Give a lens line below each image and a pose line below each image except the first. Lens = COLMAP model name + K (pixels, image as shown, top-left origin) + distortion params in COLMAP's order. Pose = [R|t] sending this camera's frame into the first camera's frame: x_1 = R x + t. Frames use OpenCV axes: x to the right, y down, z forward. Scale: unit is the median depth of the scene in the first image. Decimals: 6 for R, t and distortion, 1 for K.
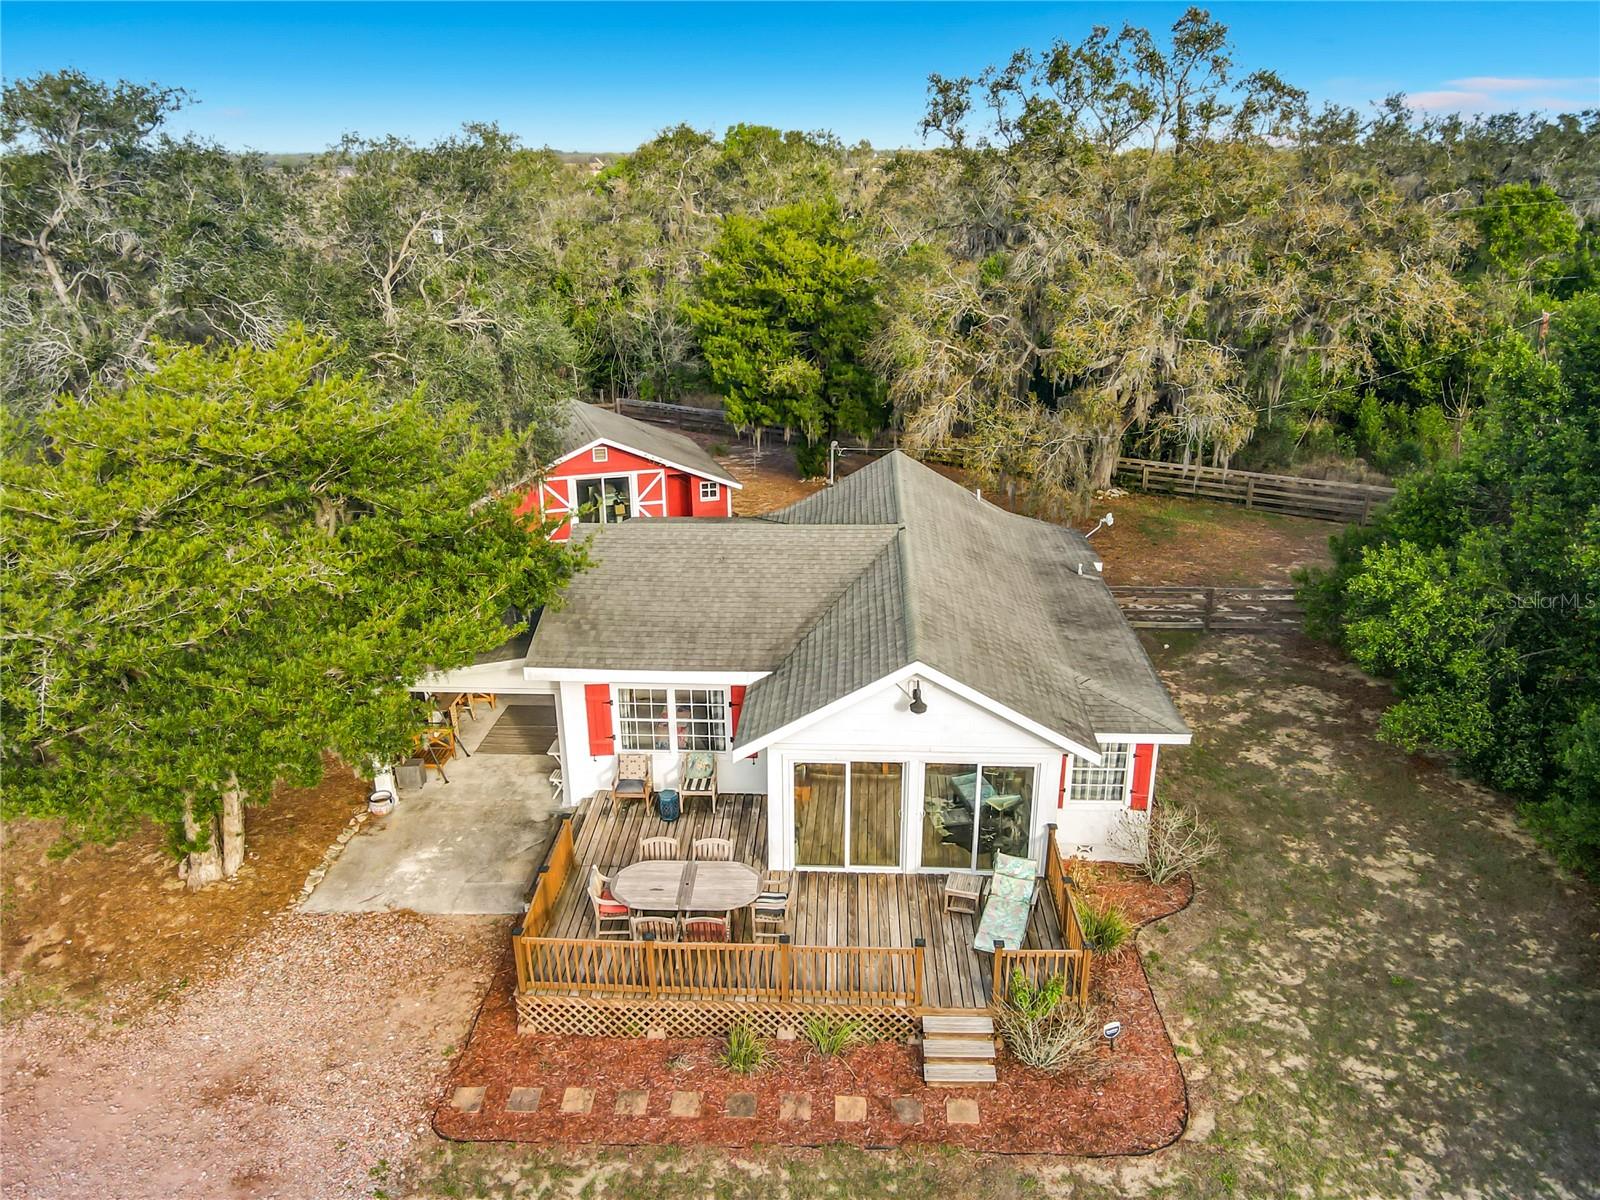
lens RADIAL K [[1164.3, 0, 800.0], [0, 1164.3, 600.0], [0, 0, 1]] dist [0.015587, 0.004288]
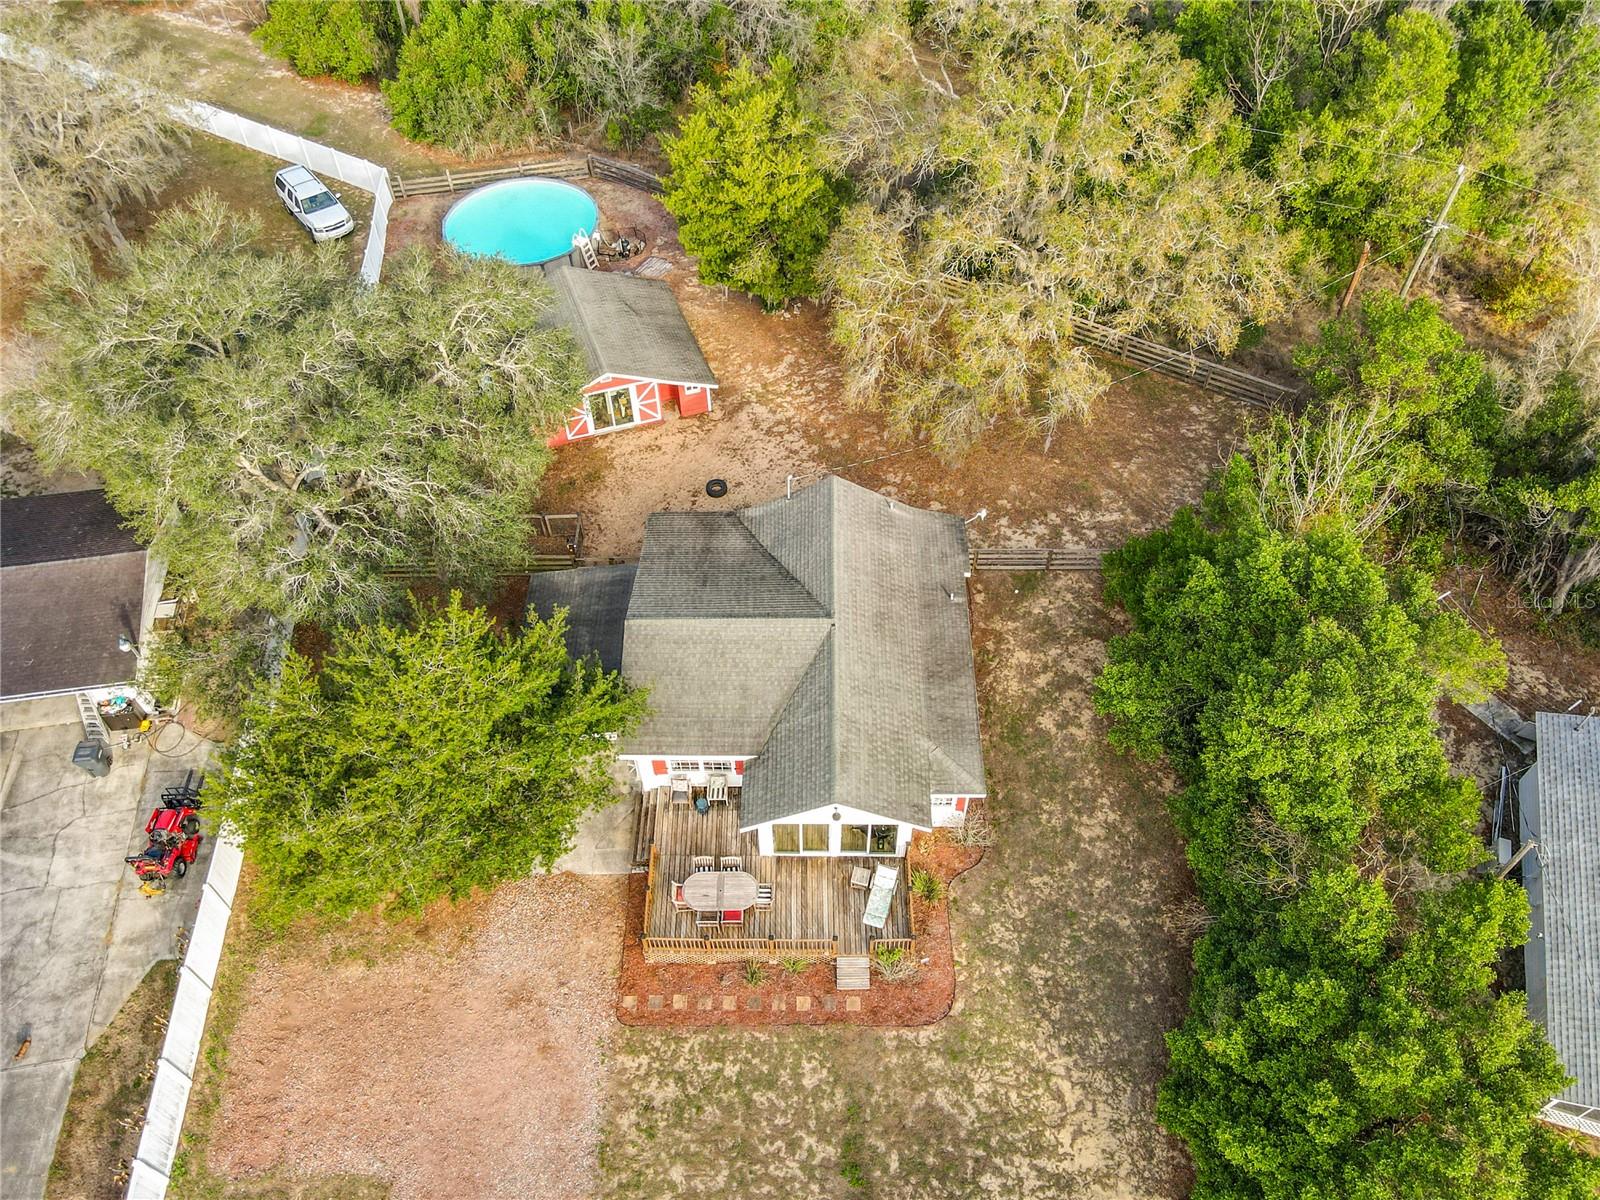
lens RADIAL K [[1164.3, 0, 800.0], [0, 1164.3, 600.0], [0, 0, 1]] dist [0.015587, 0.004288]
pose [[0.999305, -0.032080, 0.018975, 0.017823], [0.018451, 0.868130, 0.495994, -1.246870], [-0.032384, -0.495299, 0.868119, -0.514430]]
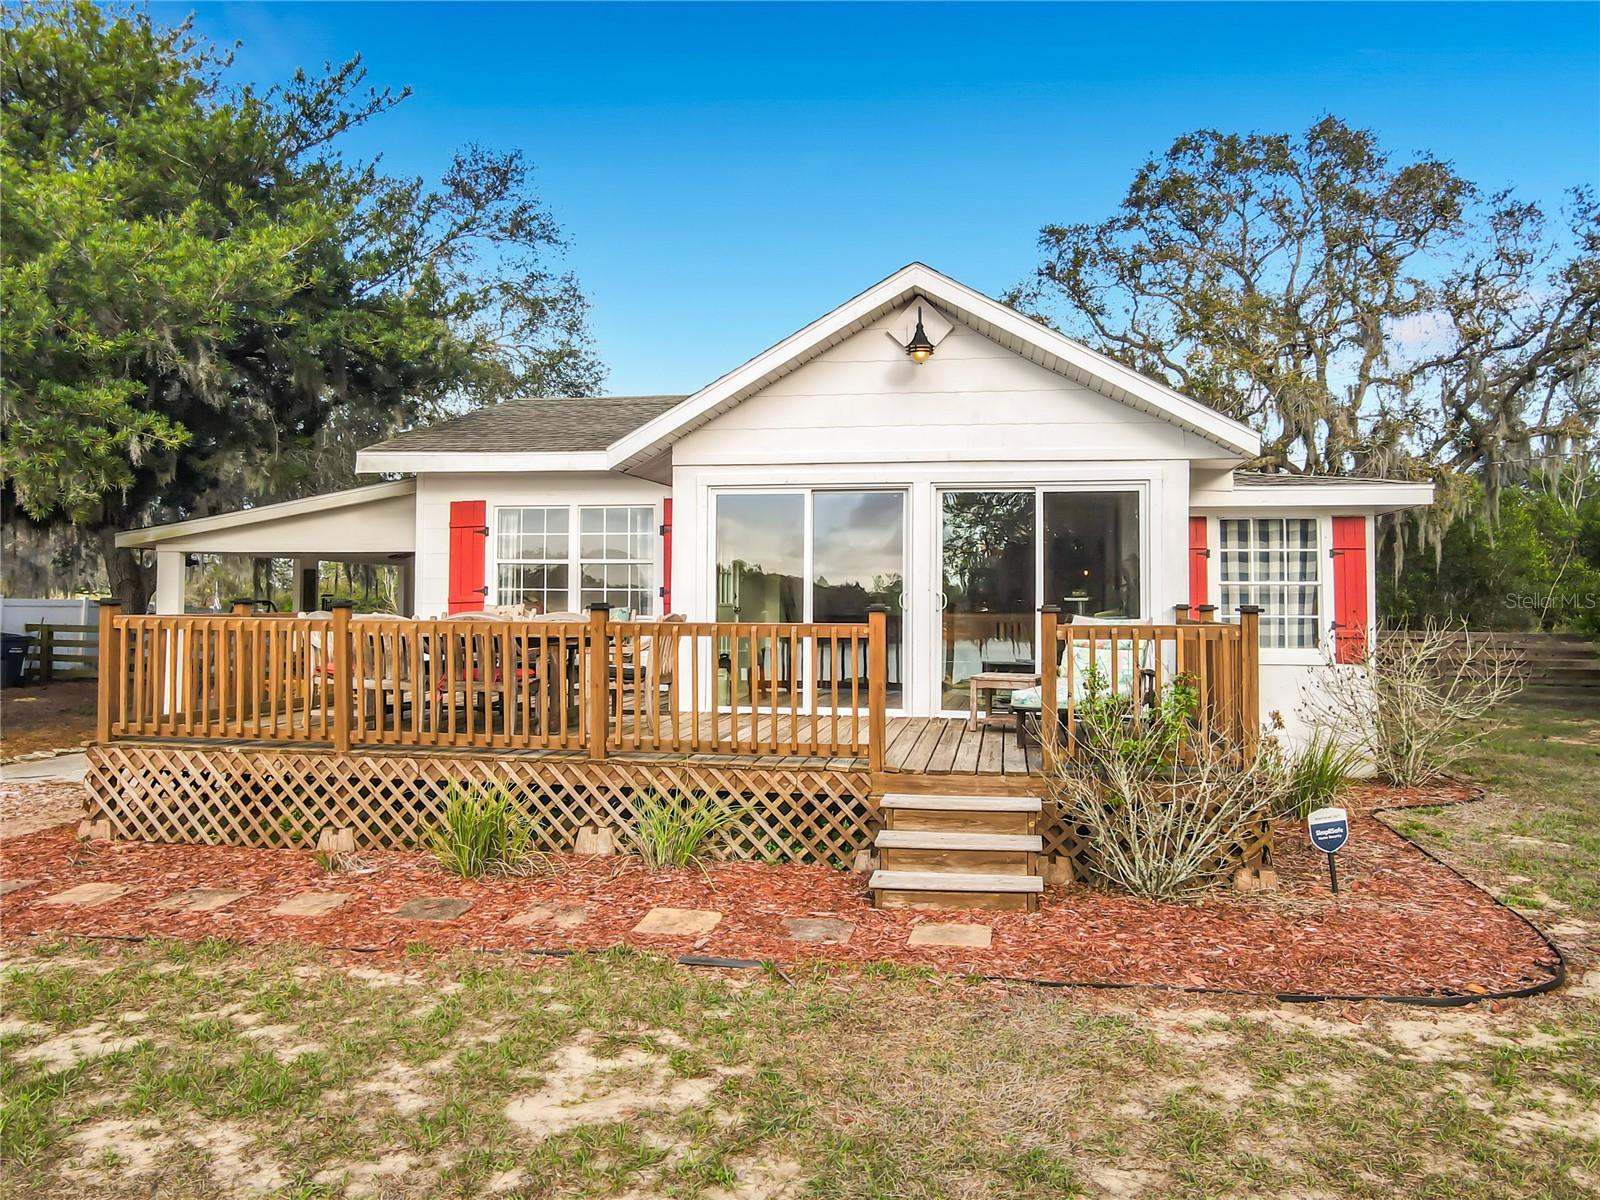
lens RADIAL K [[1195.8, 0, 806.2], [0, 1195.8, 540.6], [0, 0, 1]] dist [0.006913, 0.009093]
pose [[0.991649, 0.007236, -0.128766, 0.131547], [-0.057240, 0.919393, -0.389153, 0.441700], [0.115571, 0.393274, 0.912129, 0.528873]]
